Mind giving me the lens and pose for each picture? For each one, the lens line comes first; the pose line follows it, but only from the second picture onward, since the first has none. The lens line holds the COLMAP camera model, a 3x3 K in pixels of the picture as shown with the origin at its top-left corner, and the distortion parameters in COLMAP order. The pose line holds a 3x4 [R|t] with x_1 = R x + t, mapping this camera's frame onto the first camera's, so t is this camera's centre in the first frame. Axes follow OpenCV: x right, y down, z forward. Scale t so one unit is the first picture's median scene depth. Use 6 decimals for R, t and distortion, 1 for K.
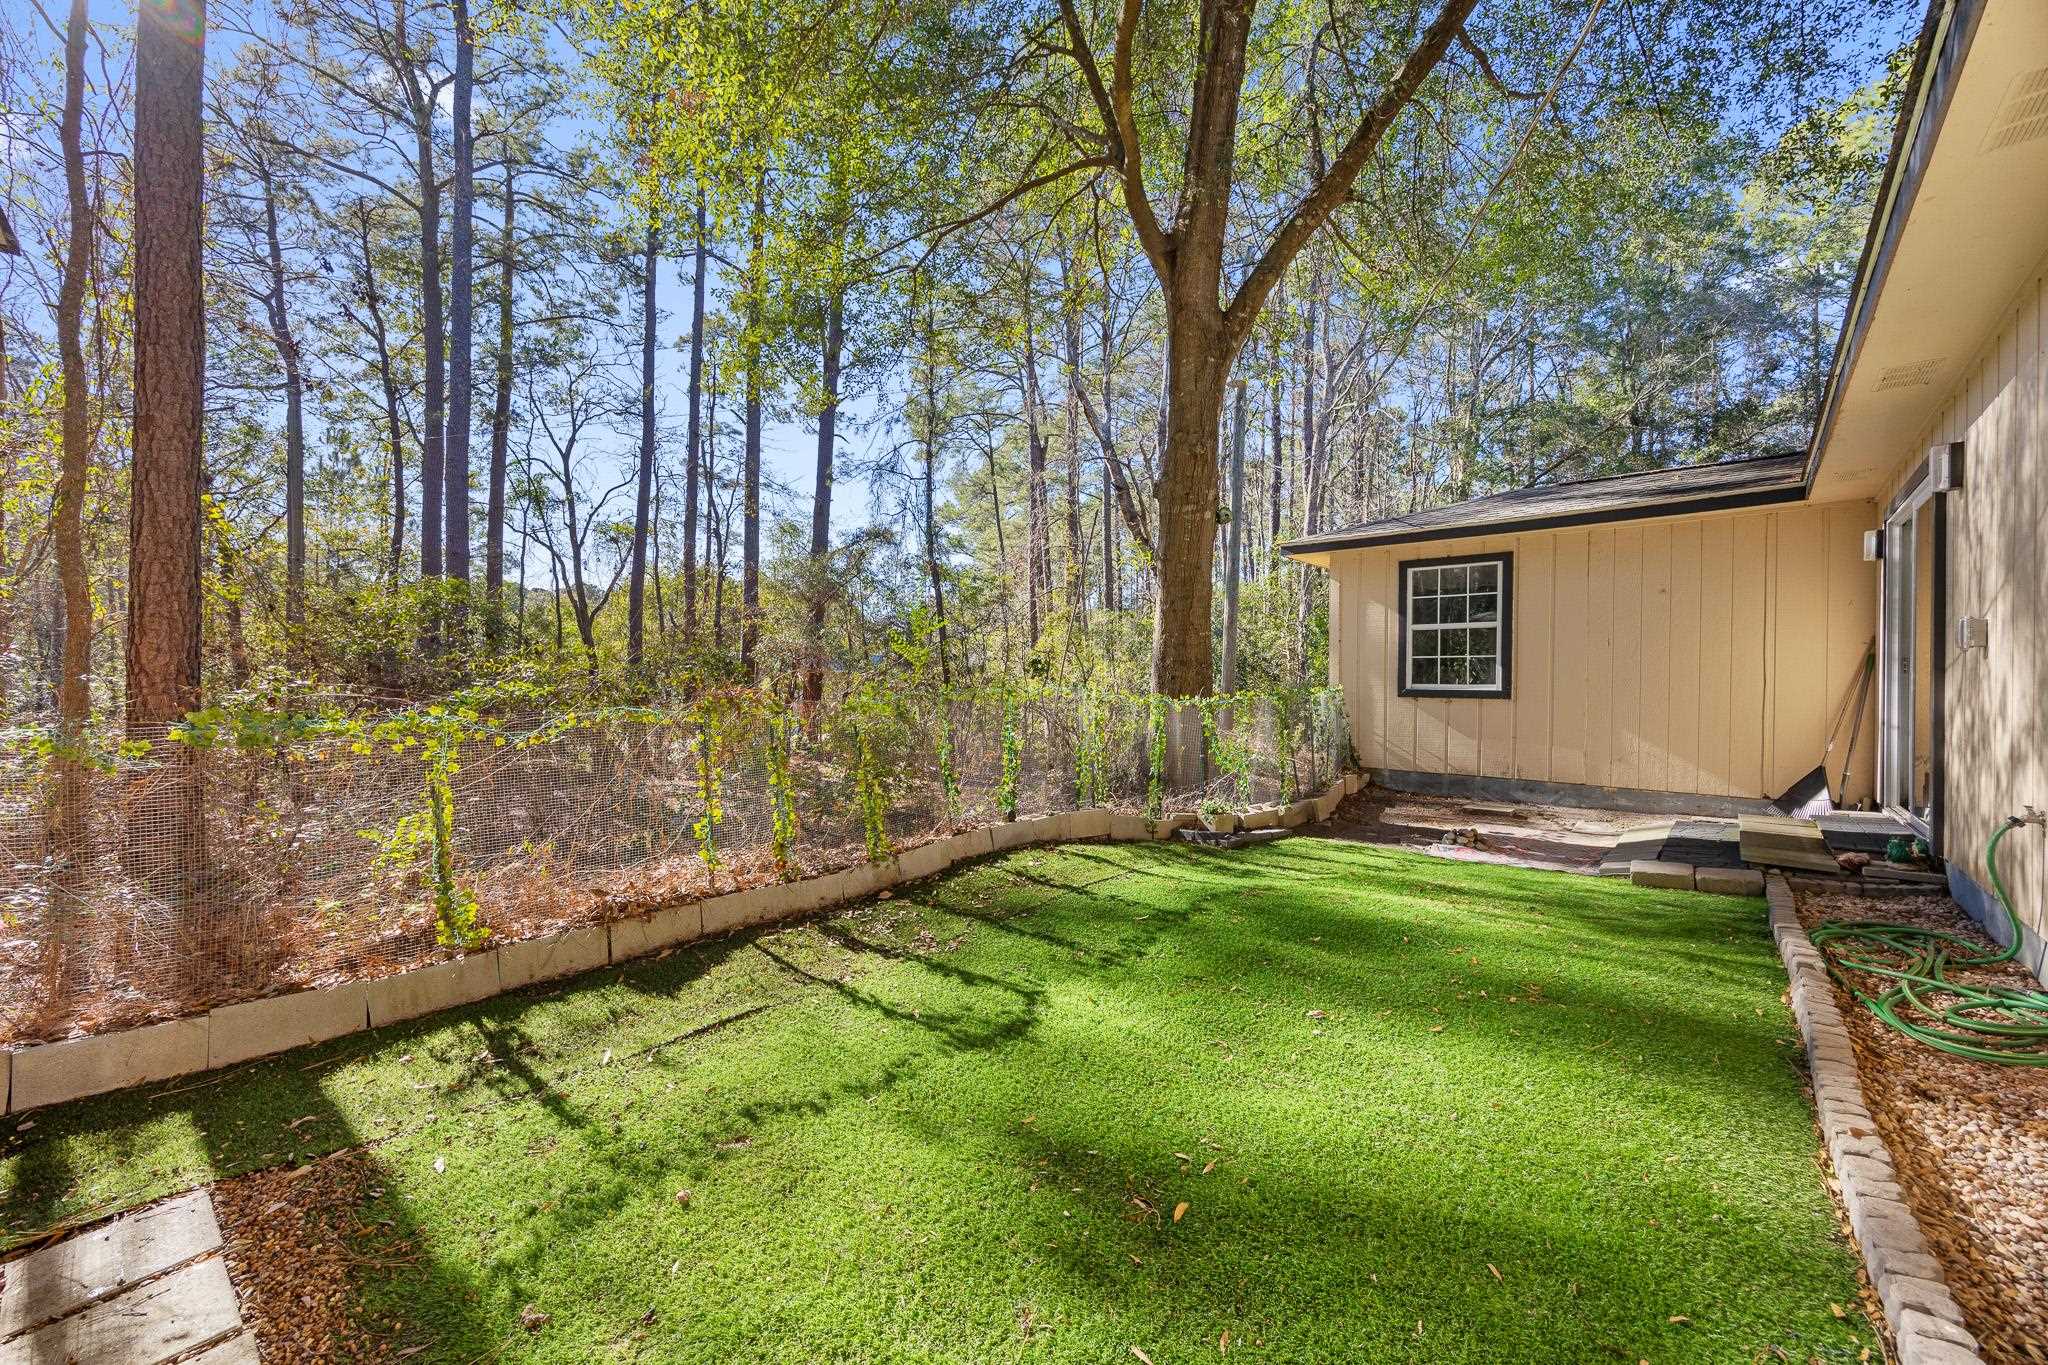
lens RADIAL K [[794.7, 0, 1036.7], [0, 794.7, 684.4], [0, 0, 1]] dist [0.002853, -0.000277]
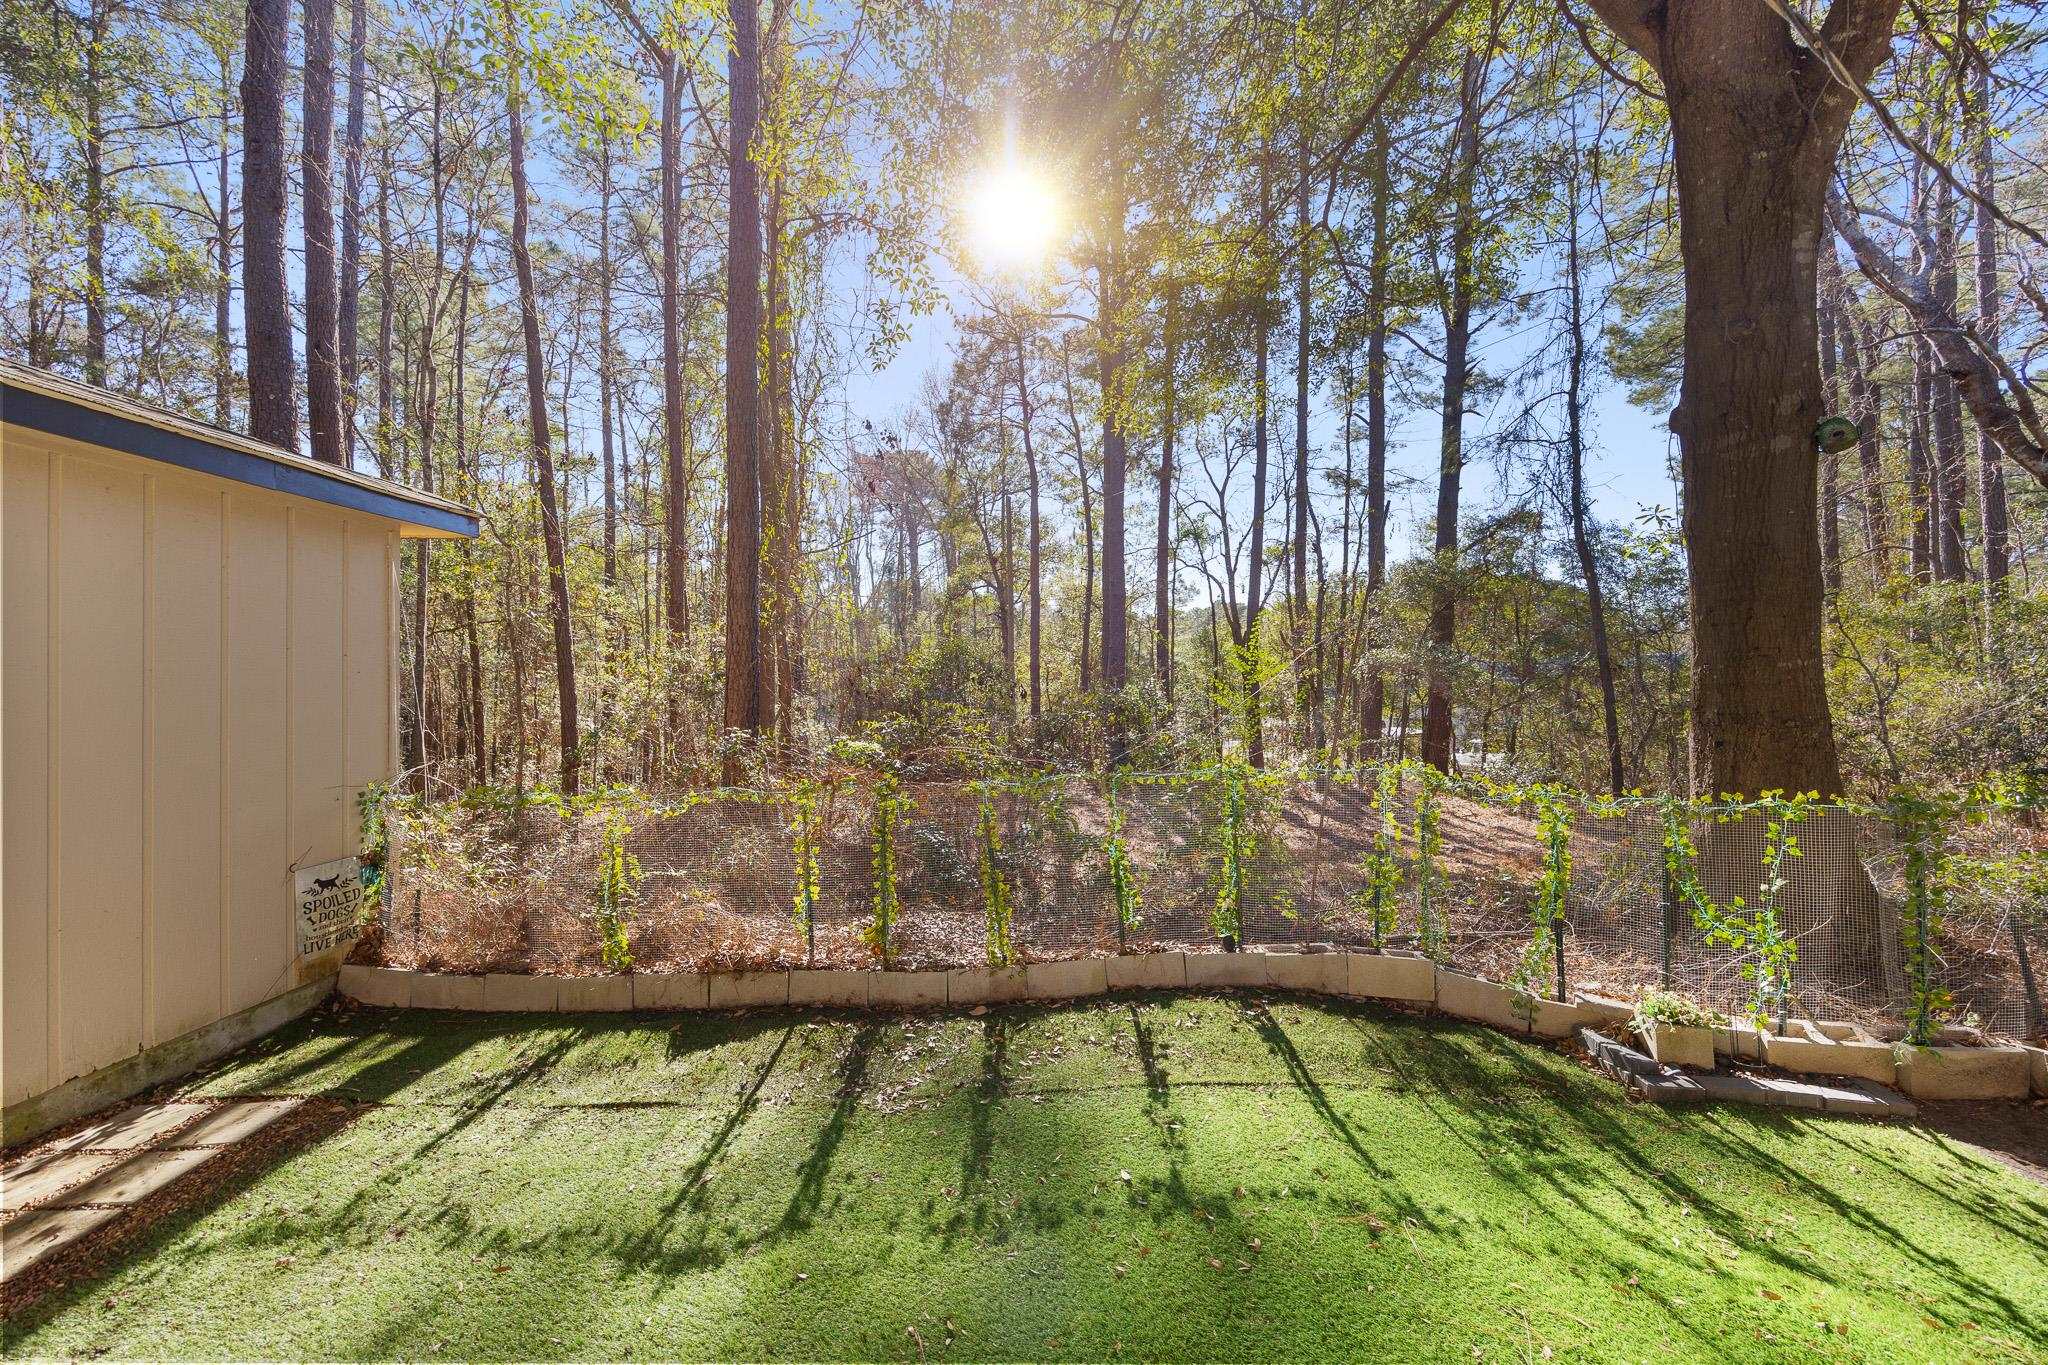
lens RADIAL K [[794.7, 0, 1027.4], [0, 794.7, 684.6], [0, 0, 1]] dist [0.002853, -0.000277]
pose [[0.643435, -0.008996, -0.765448, 0.733726], [0.006334, 0.999959, -0.006428, -0.126905], [0.765474, -0.000713, 0.643466, 0.670235]]
